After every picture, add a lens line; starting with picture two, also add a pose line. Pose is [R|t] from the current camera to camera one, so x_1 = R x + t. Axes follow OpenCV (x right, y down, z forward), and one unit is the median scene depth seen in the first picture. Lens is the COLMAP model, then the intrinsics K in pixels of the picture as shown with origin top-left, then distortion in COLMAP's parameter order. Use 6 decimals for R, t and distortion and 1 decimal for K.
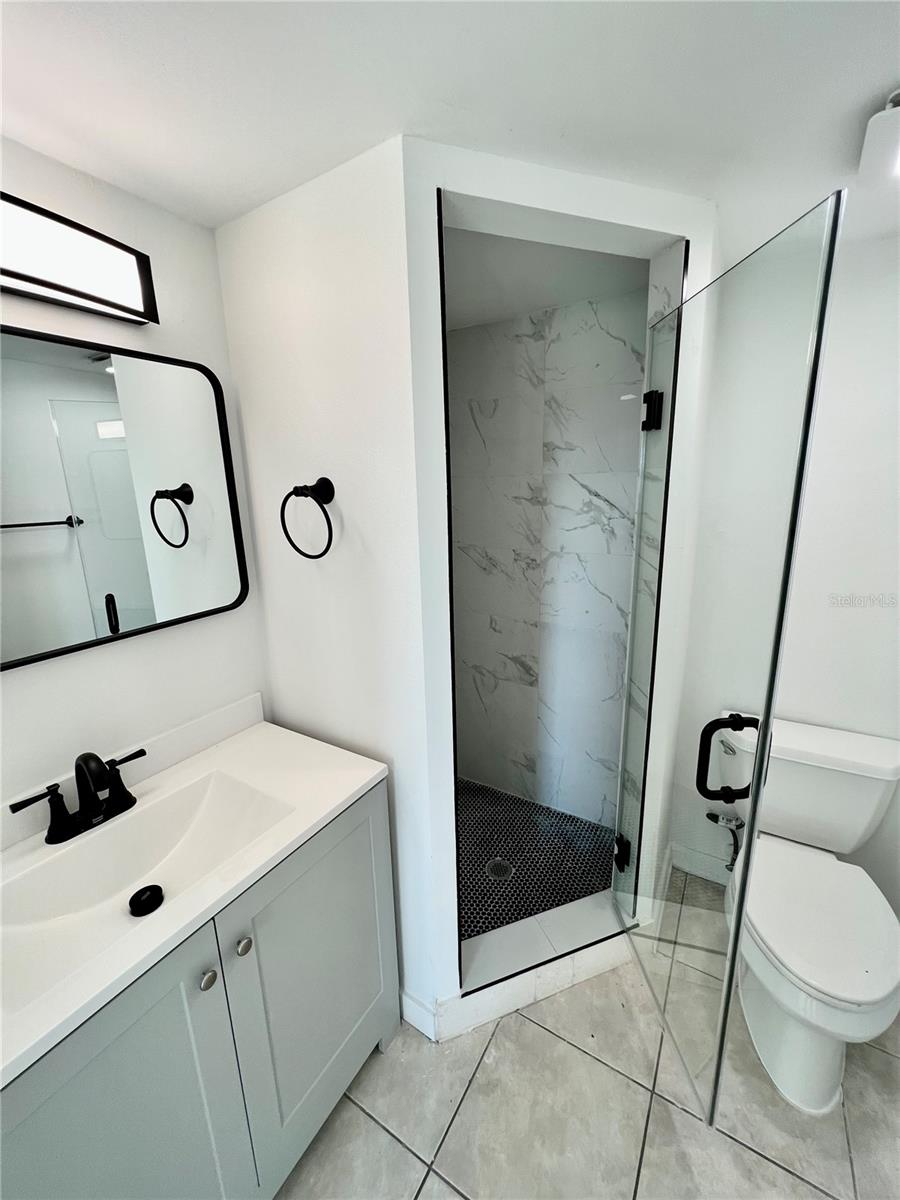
lens RADIAL K [[480.1, 0, 456.2], [0, 480.1, 600.9], [0, 0, 1]] dist [-0.002203, 0.001273]
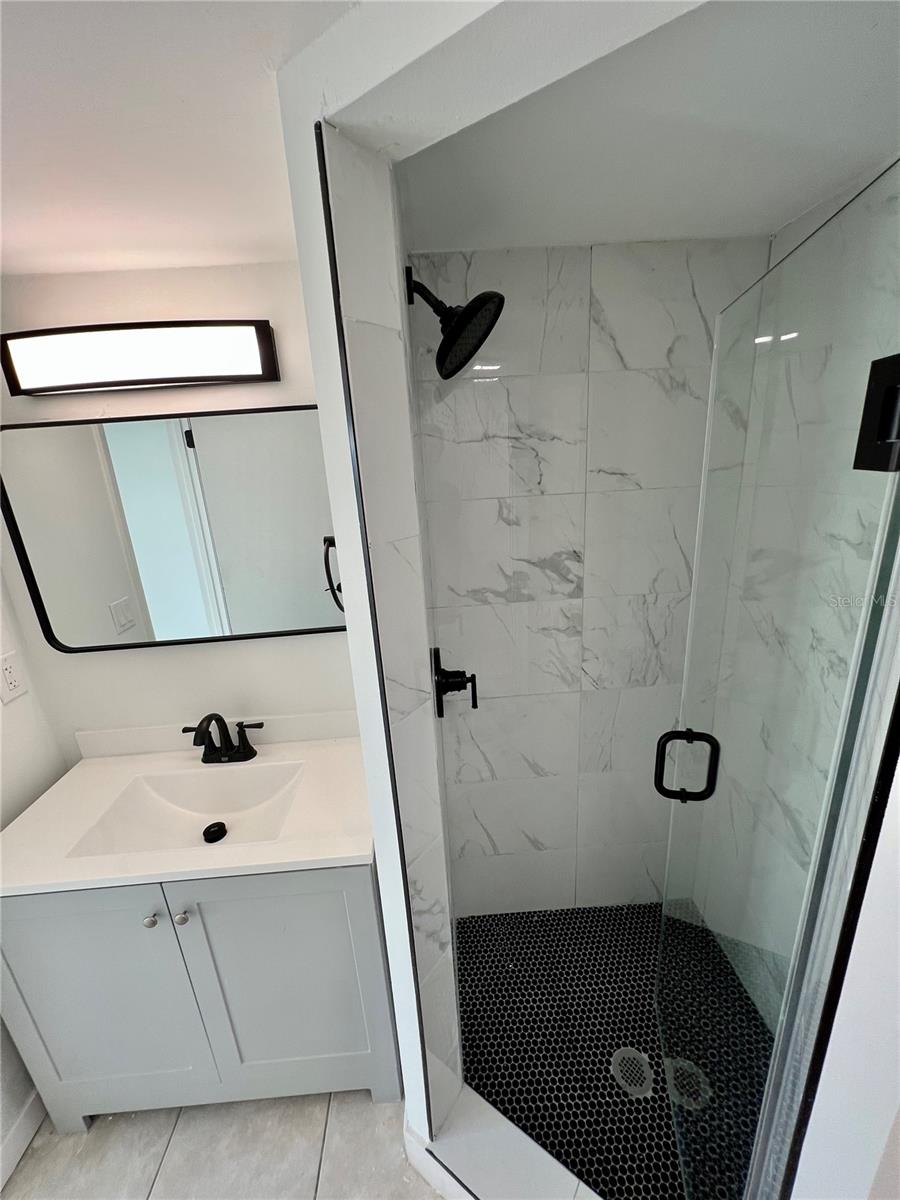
lens RADIAL K [[480.1, 0, 450.0], [0, 480.1, 600.1], [0, 0, 1]] dist [-0.002203, 0.001273]
pose [[0.559996, 0.233415, -0.794935, 0.505145], [-0.150882, 0.972180, 0.179169, -0.279000], [0.814641, 0.019608, 0.579635, 0.562371]]
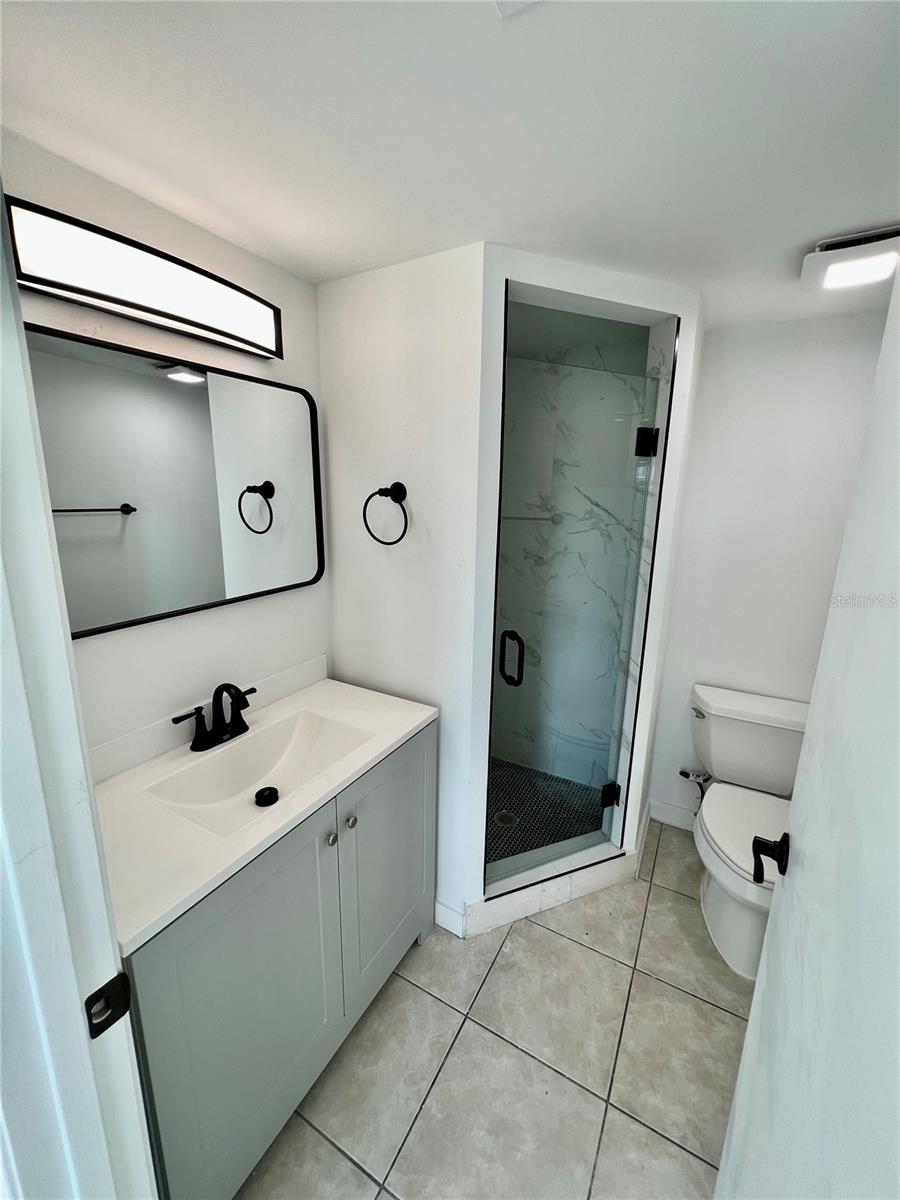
lens RADIAL K [[480.1, 0, 456.8], [0, 480.1, 602.4], [0, 0, 1]] dist [-0.002203, 0.001273]
pose [[0.998433, 0.031927, 0.045960, -0.152361], [-0.031554, 0.999463, -0.008814, 0.064740], [-0.046217, 0.007350, 0.998904, -0.263613]]
